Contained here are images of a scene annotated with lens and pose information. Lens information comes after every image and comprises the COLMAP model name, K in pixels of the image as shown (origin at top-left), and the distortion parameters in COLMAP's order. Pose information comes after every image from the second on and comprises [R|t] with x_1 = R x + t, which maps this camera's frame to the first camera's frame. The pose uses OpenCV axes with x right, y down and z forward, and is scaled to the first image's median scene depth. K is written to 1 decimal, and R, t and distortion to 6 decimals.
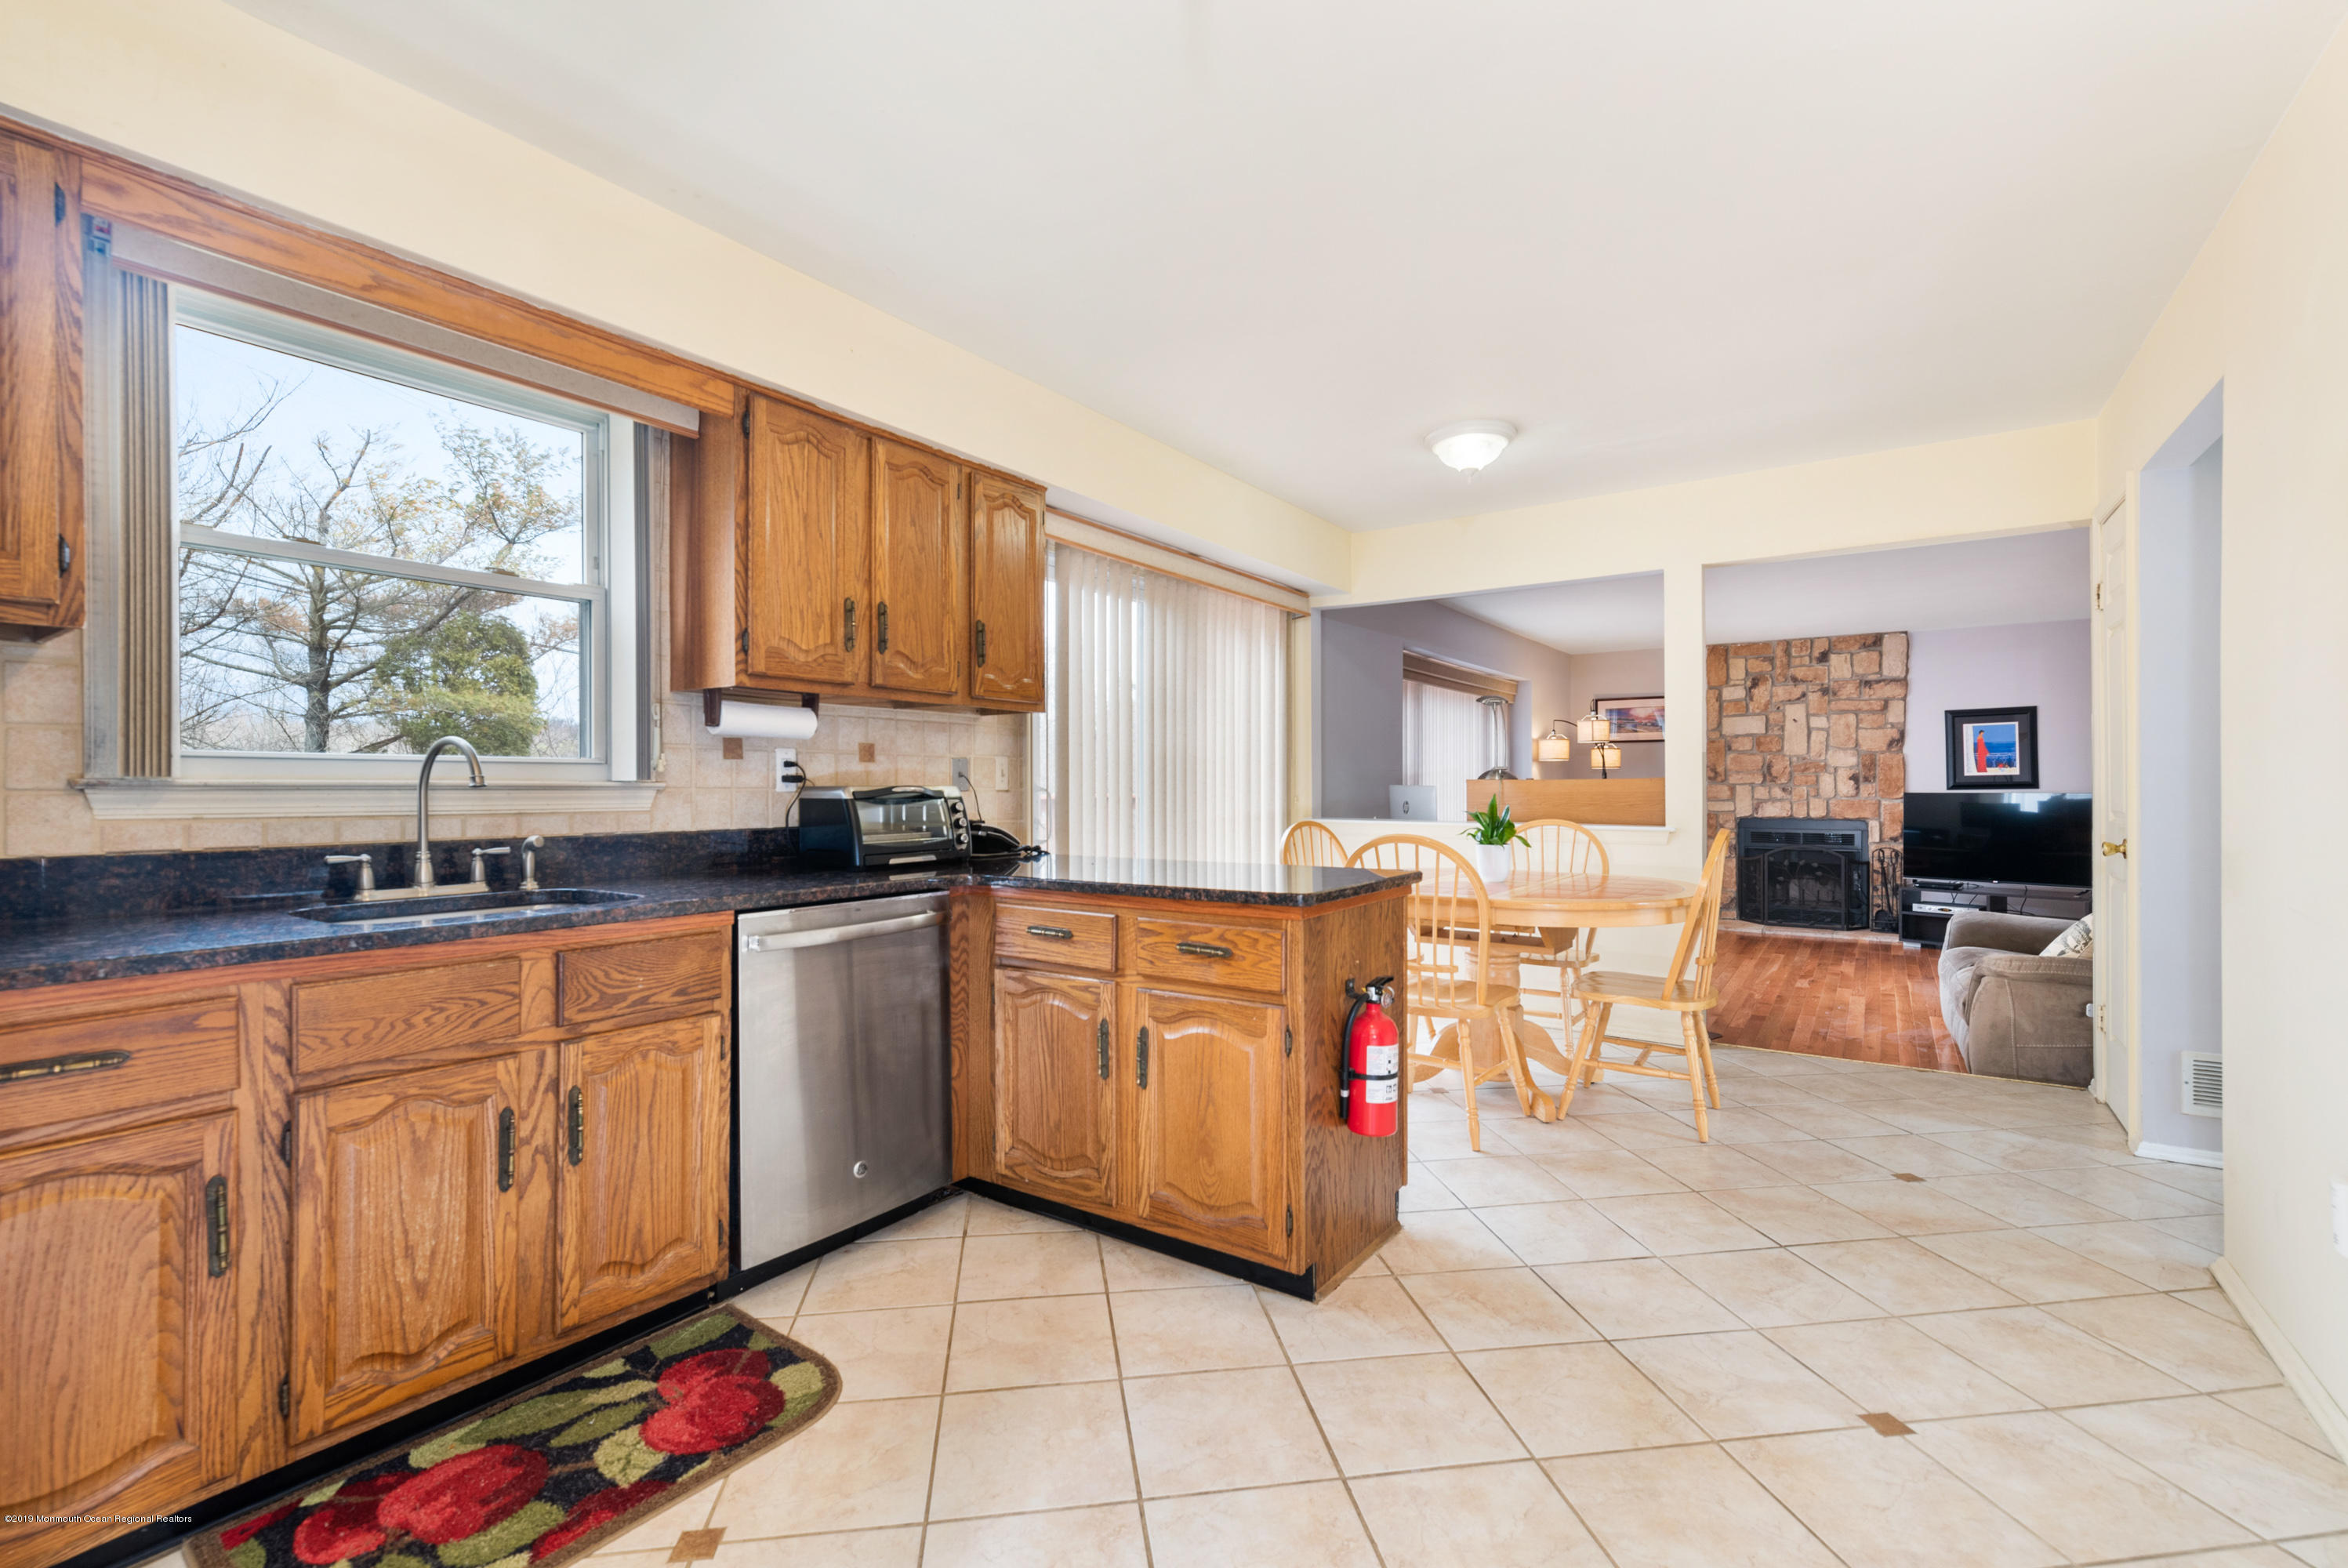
lens RADIAL K [[1021.0, 0, 1174.0], [0, 1021.0, 784.0], [0, 0, 1]] dist [0.001121, -0.000312]
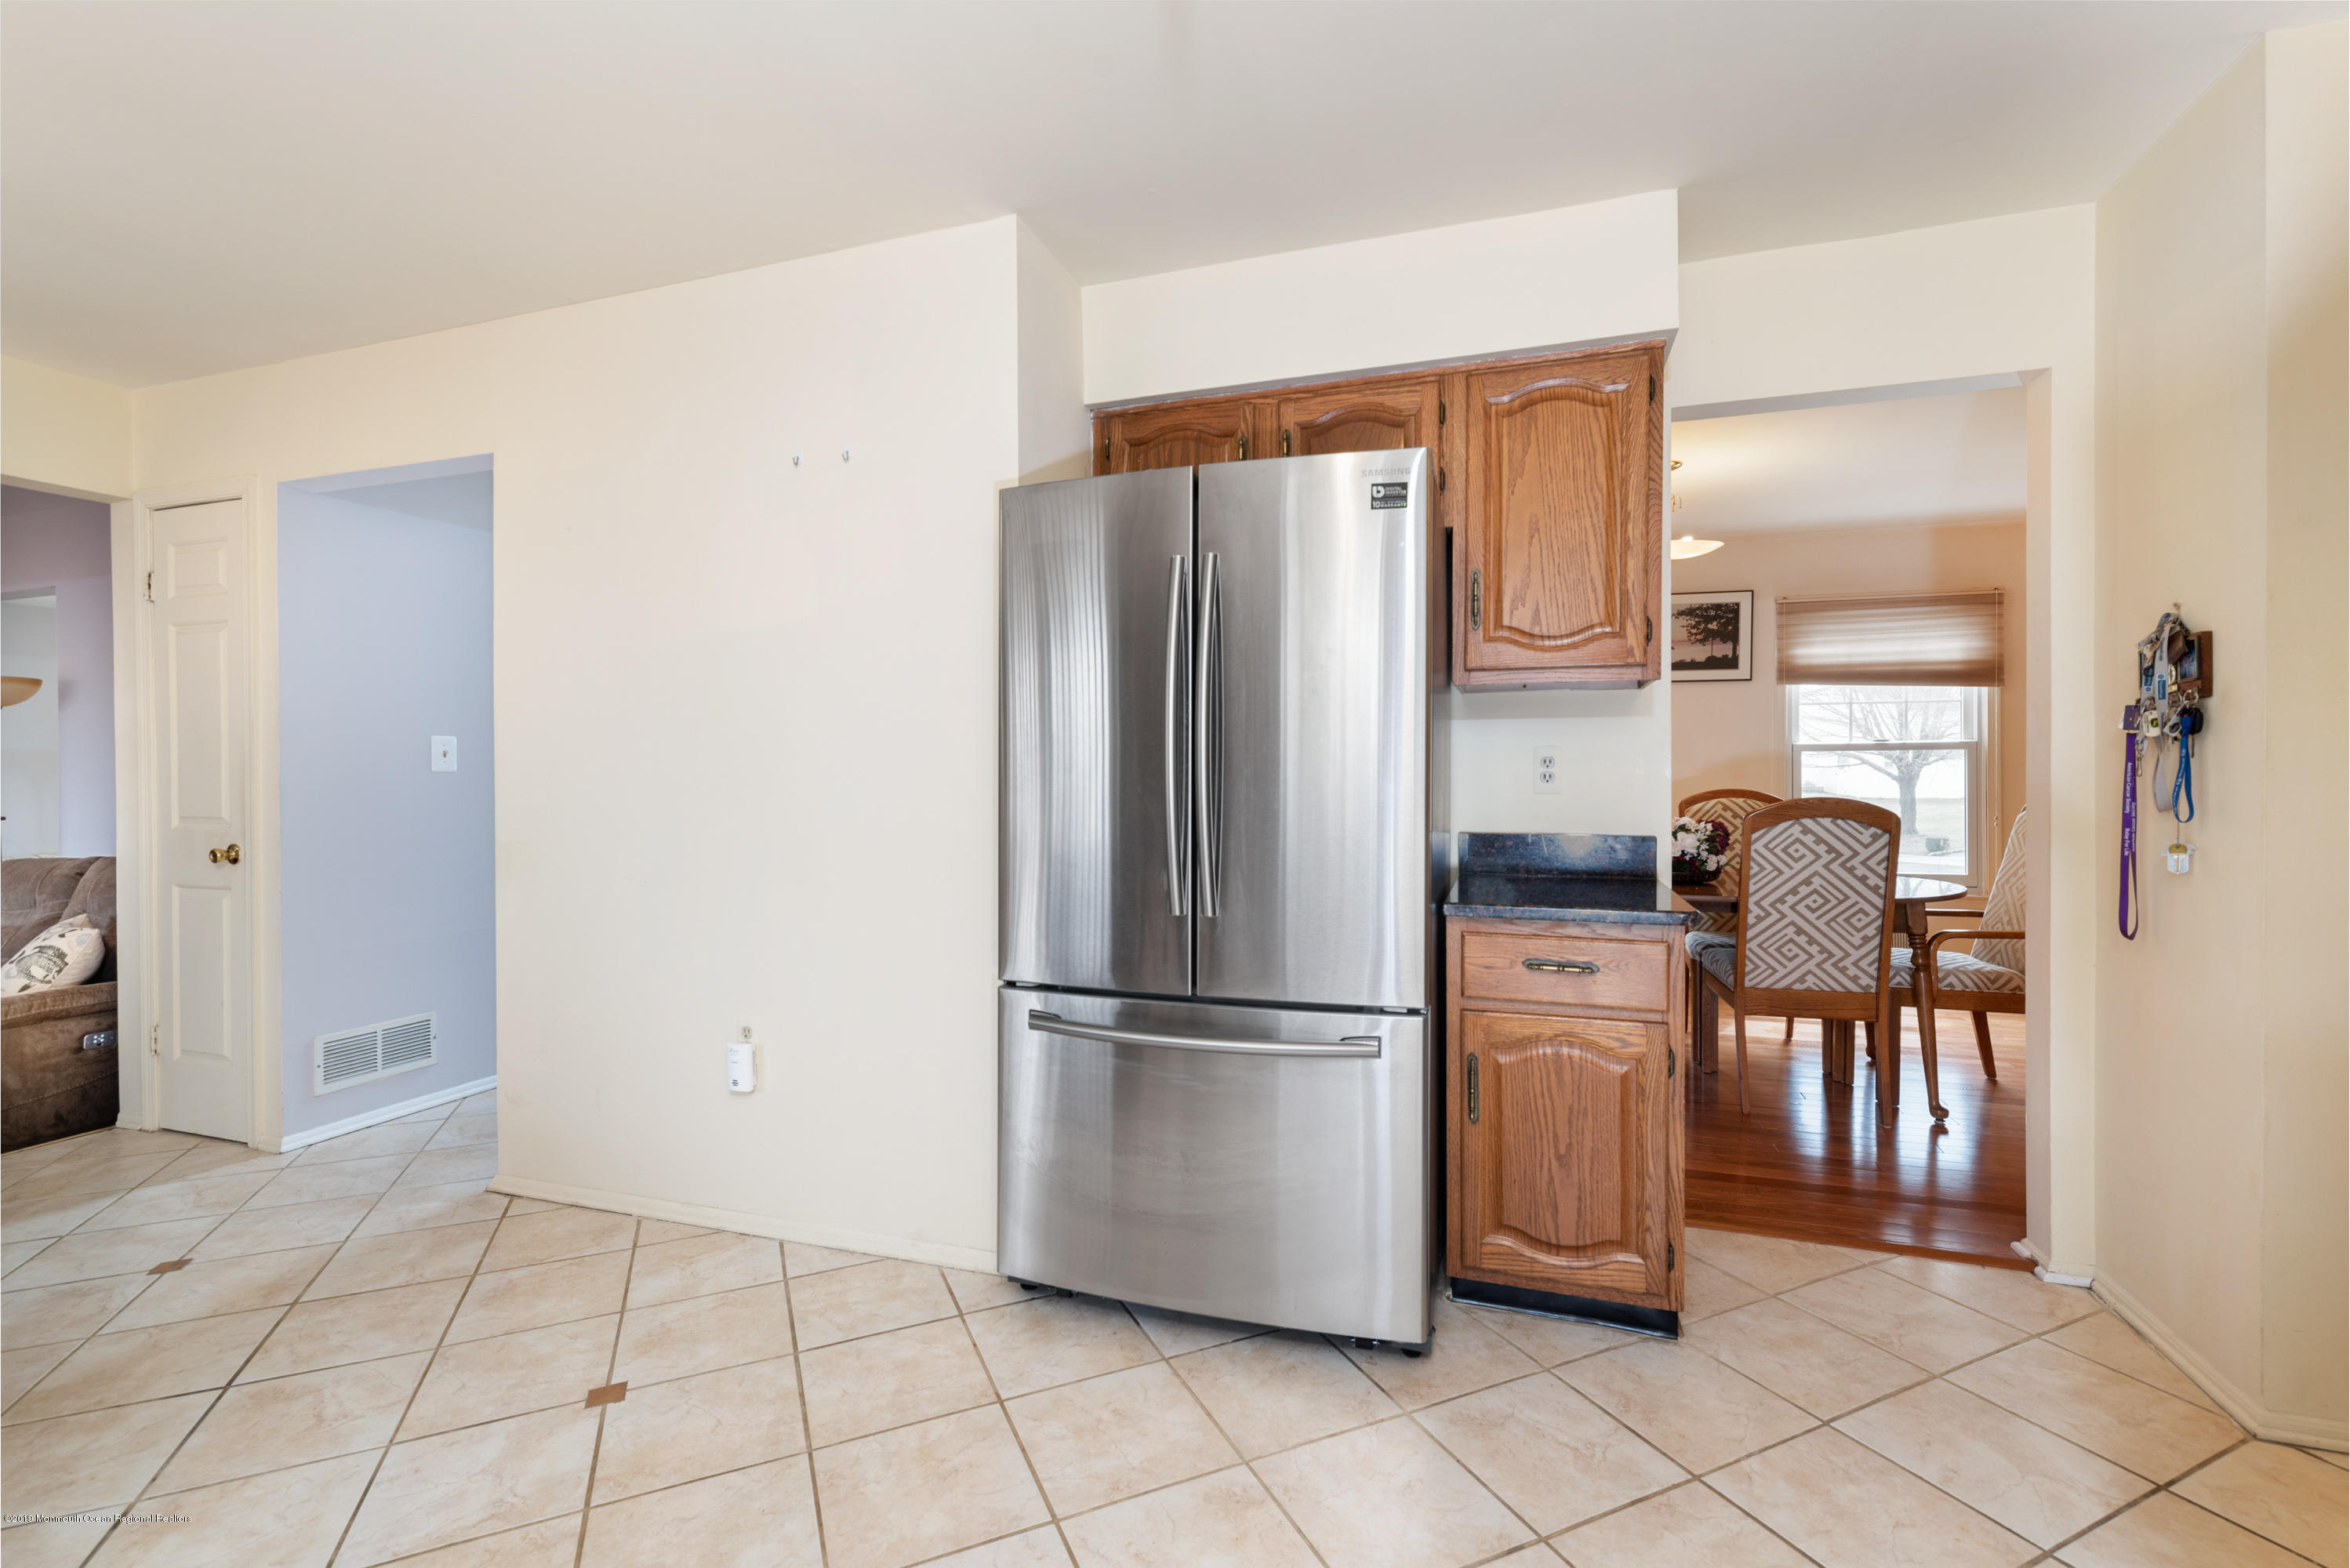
lens RADIAL K [[1021.7, 0, 1175.0], [0, 1021.7, 784.0], [0, 0, 1]] dist [0.001121, -0.000312]
pose [[-0.278968, 0.000466, 0.960300, -0.097705], [0.001338, 0.999999, -0.000096, -0.000532], [-0.960299, 0.001258, -0.278969, 0.148715]]
